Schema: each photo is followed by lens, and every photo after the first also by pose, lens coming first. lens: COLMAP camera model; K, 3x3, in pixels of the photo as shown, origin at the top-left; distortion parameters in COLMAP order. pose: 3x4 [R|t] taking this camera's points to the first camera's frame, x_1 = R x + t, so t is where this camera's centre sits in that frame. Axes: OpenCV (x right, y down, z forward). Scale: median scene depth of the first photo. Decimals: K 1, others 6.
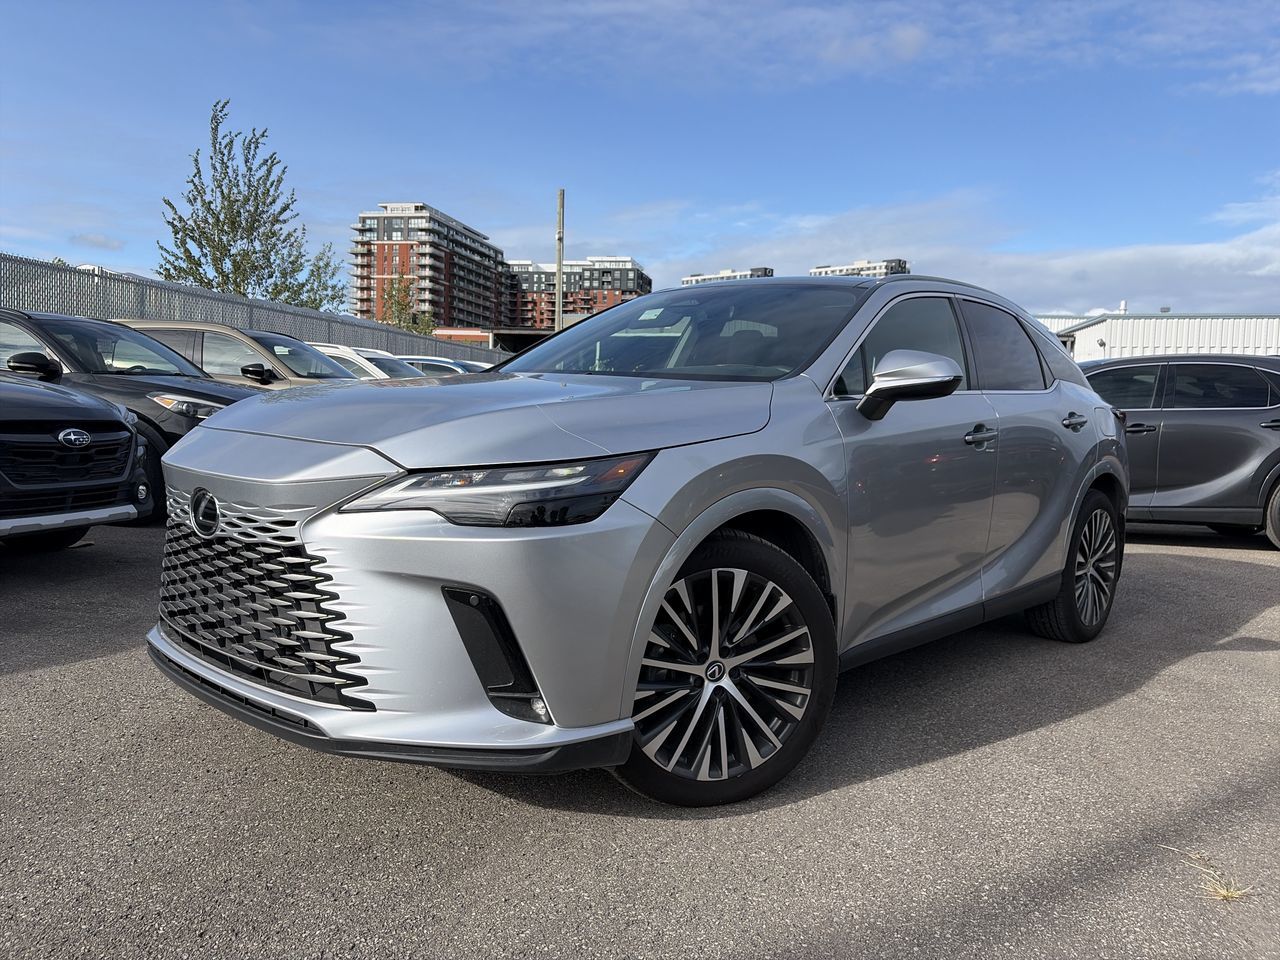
lens RADIAL K [[983.9, 0, 638.4], [0, 983.9, 482.8], [0, 0, 1]] dist [0.022912, -0.018620]
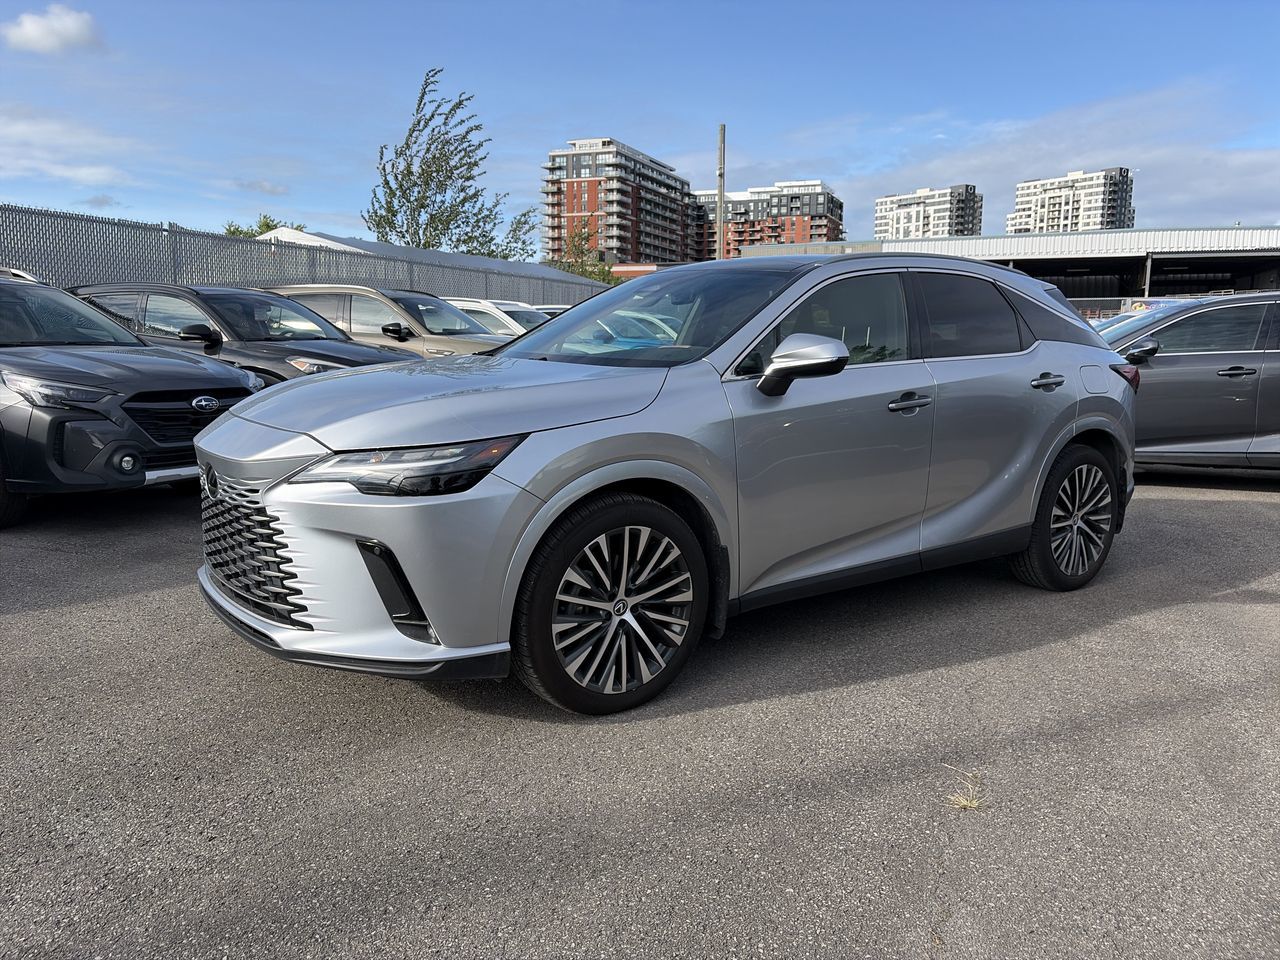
lens RADIAL K [[983.9, 0, 640.4], [0, 983.9, 476.6], [0, 0, 1]] dist [0.022912, -0.018620]
pose [[0.982135, 0.003979, -0.188135, 0.201468], [0.007699, 0.998089, 0.061304, -0.027784], [0.188019, -0.061657, 0.980228, -0.107835]]
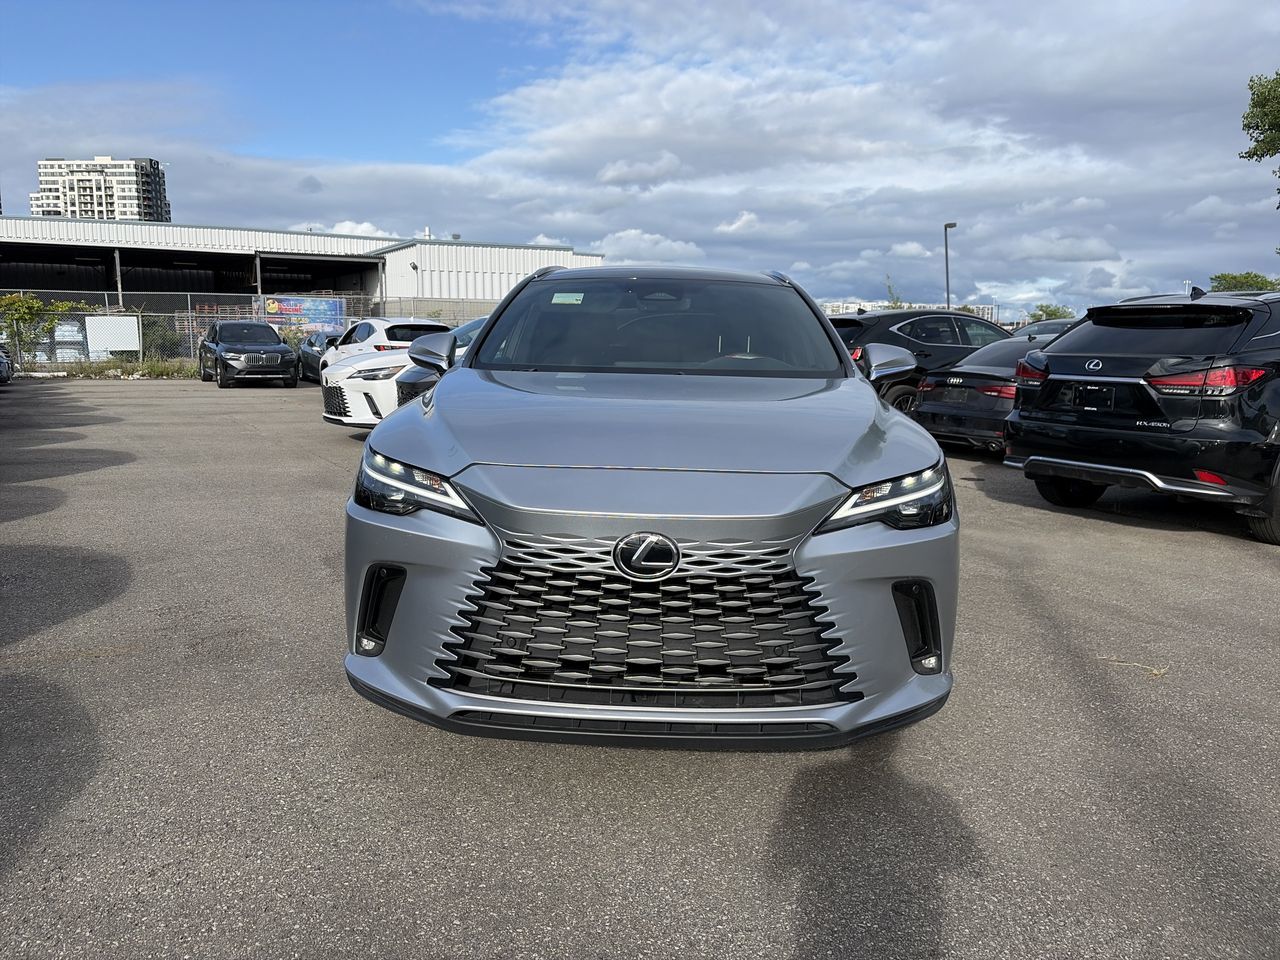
lens RADIAL K [[983.9, 0, 644.9], [0, 983.9, 490.8], [0, 0, 1]] dist [0.022912, -0.018620]
pose [[0.762265, -0.121283, 0.635801, -0.551242], [0.062200, 0.991468, 0.114556, -0.075993], [-0.644270, -0.047775, 0.763305, 0.134749]]
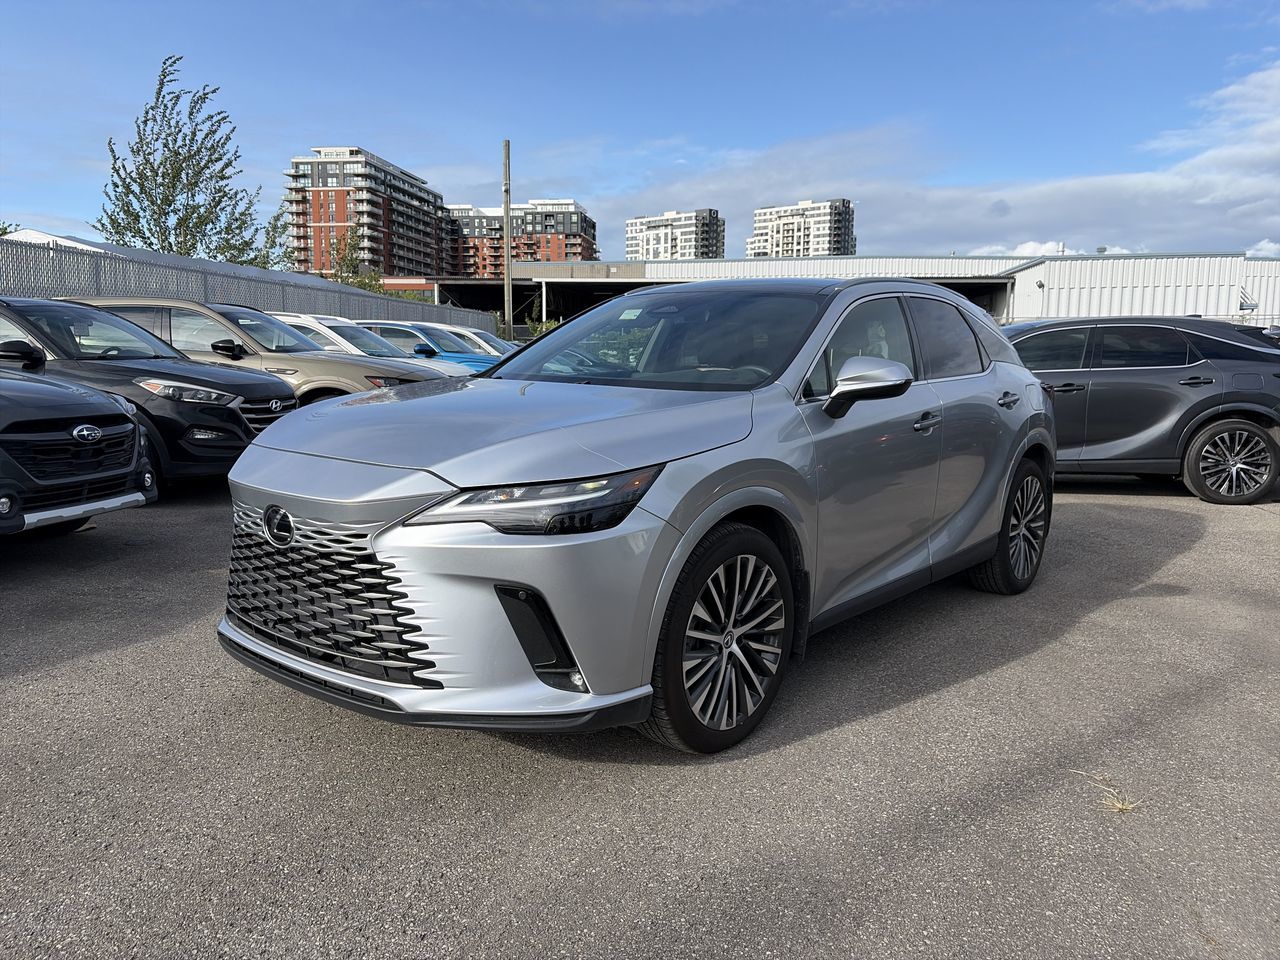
lens RADIAL K [[983.9, 0, 638.1], [0, 983.9, 483.0], [0, 0, 1]] dist [0.022912, -0.018620]
pose [[0.998383, -0.027767, 0.049612, -0.036801], [0.025001, 0.998144, 0.055531, -0.039165], [-0.051062, -0.054200, 0.997224, -0.099447]]
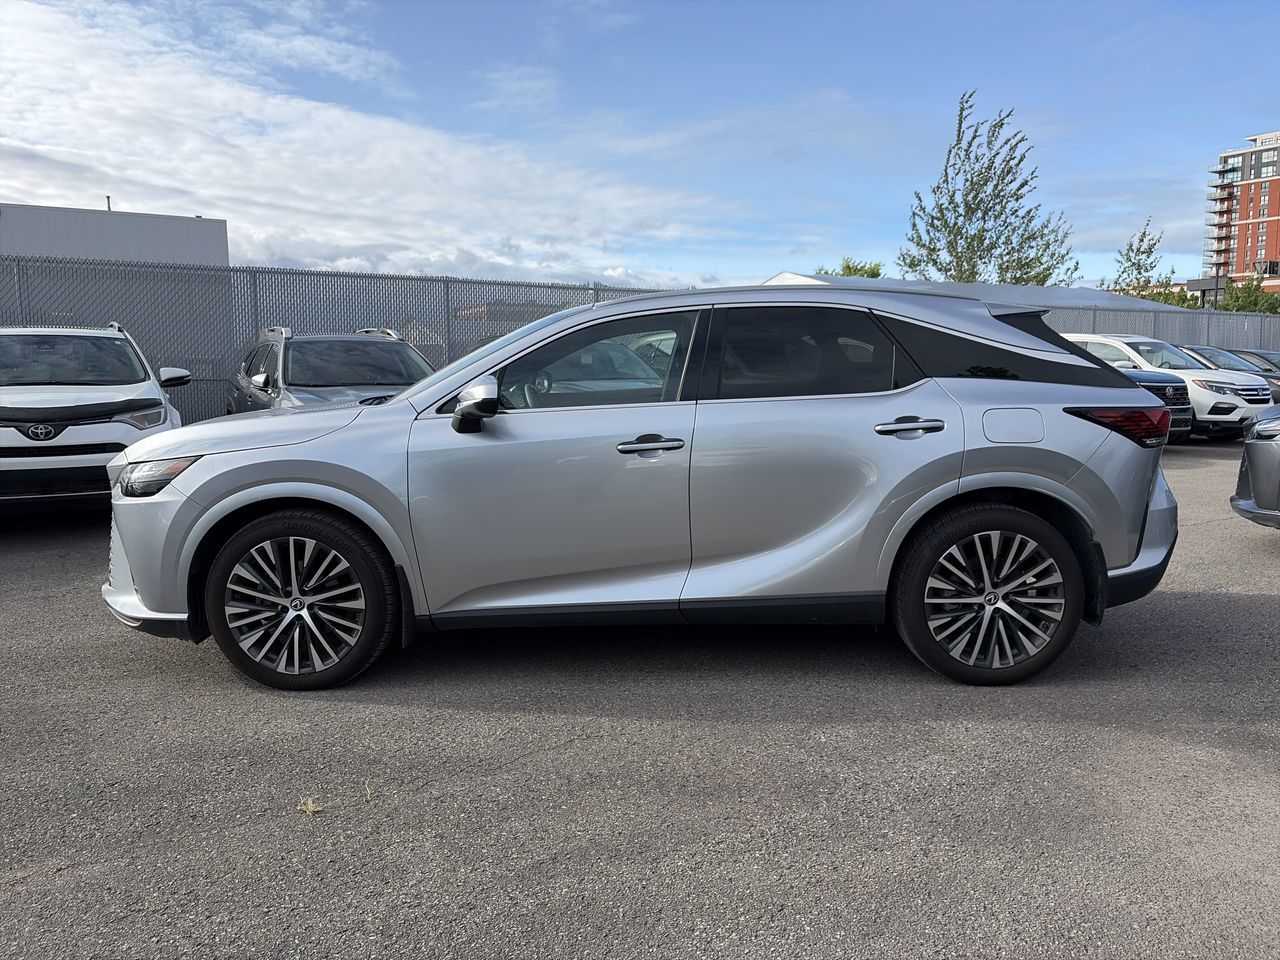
lens RADIAL K [[983.9, 0, 615.4], [0, 983.9, 468.6], [0, 0, 1]] dist [0.022912, -0.018620]
pose [[0.678309, 0.040999, -0.733632, 0.883666], [-0.029583, 0.999156, 0.028486, -0.041614], [0.734181, 0.002380, 0.678950, 0.202669]]
